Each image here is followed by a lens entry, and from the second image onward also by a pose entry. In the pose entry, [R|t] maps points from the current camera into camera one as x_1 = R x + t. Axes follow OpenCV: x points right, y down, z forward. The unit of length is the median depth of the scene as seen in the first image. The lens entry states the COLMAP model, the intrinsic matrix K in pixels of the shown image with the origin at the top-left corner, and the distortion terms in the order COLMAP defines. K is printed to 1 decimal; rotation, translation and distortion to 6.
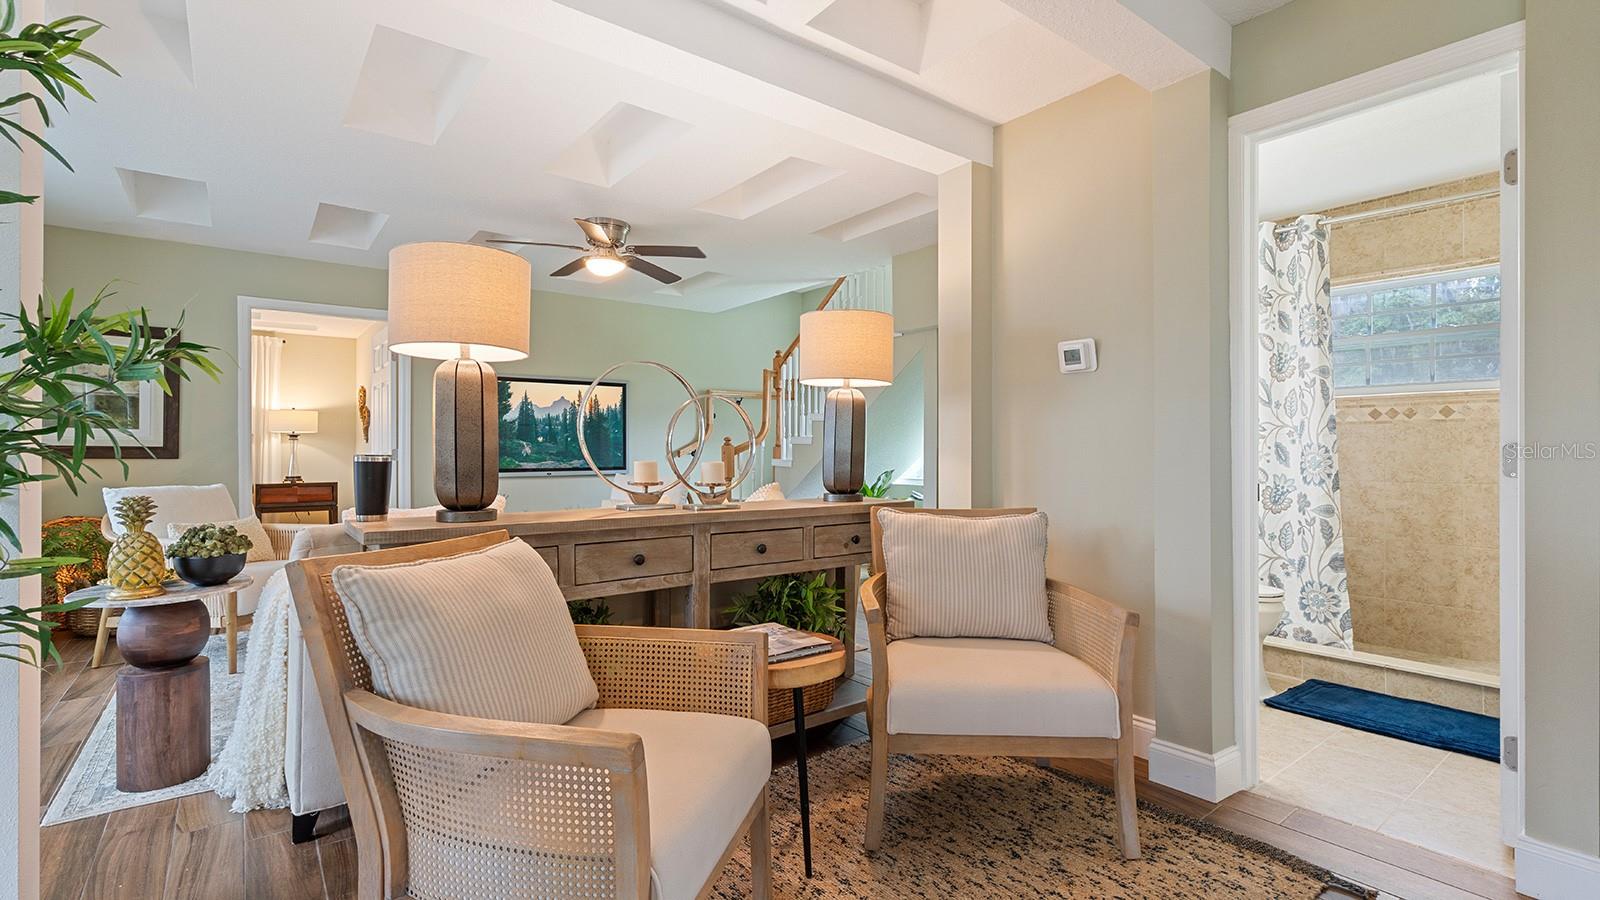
lens RADIAL K [[726.1, 0, 790.0], [0, 726.1, 433.8], [0, 0, 1]] dist [-0.000220, 0.000943]
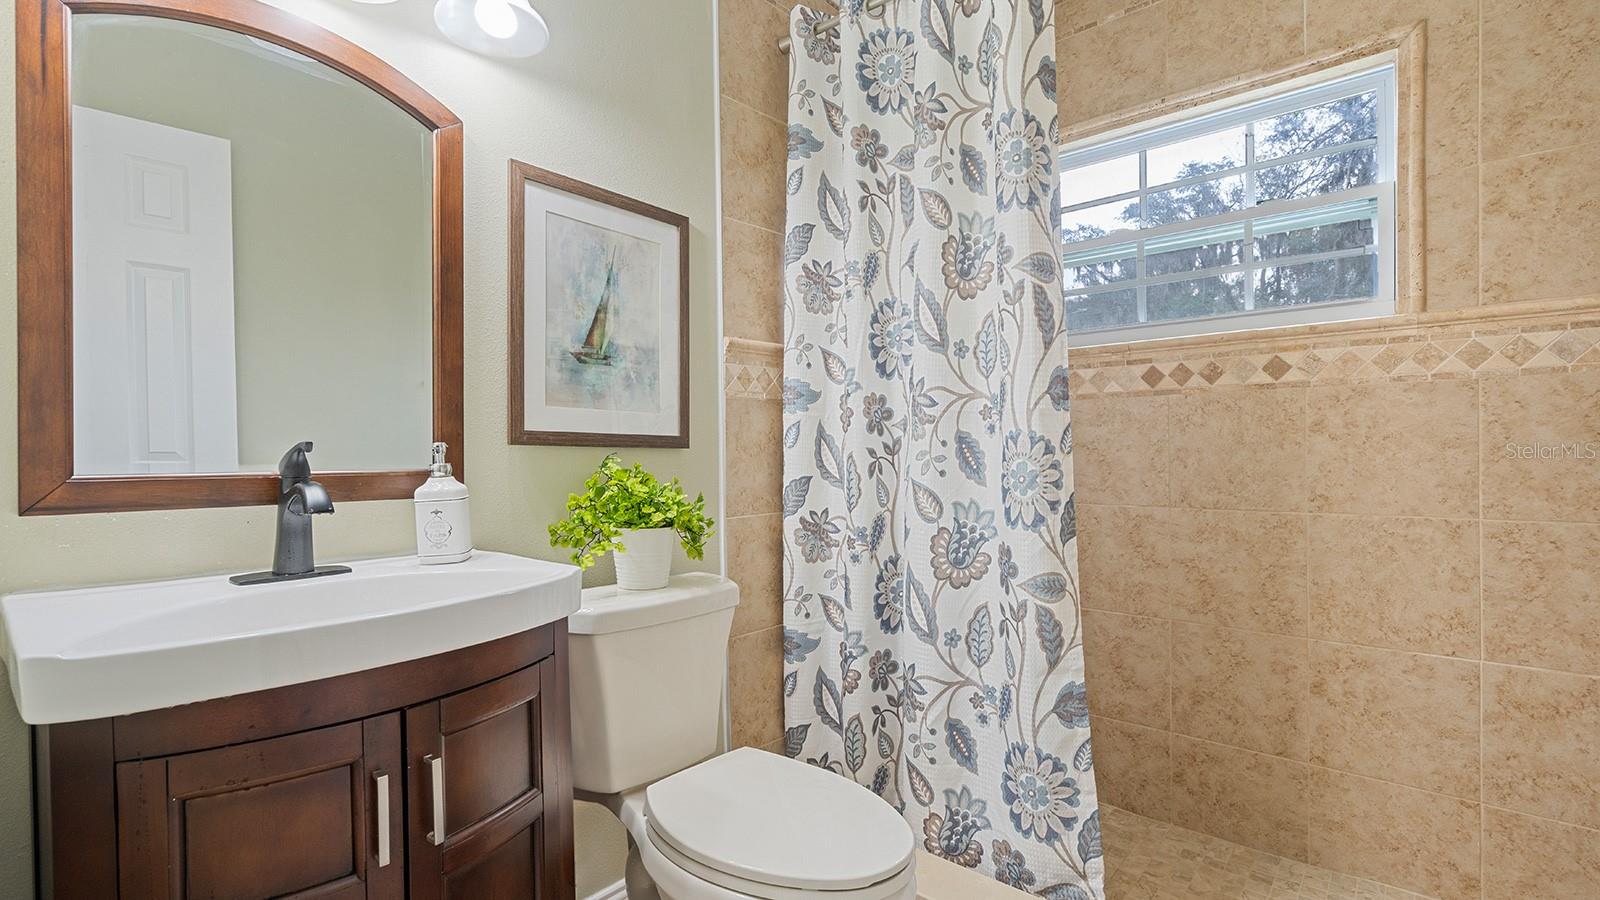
lens RADIAL K [[726.1, 0, 790.0], [0, 726.1, 433.8], [0, 0, 1]] dist [-0.000220, 0.000943]
pose [[0.981412, -0.006812, 0.191793, 0.482729], [0.006733, 0.999977, 0.001066, 0.012241], [-0.191795, 0.000245, 0.981435, 0.577718]]
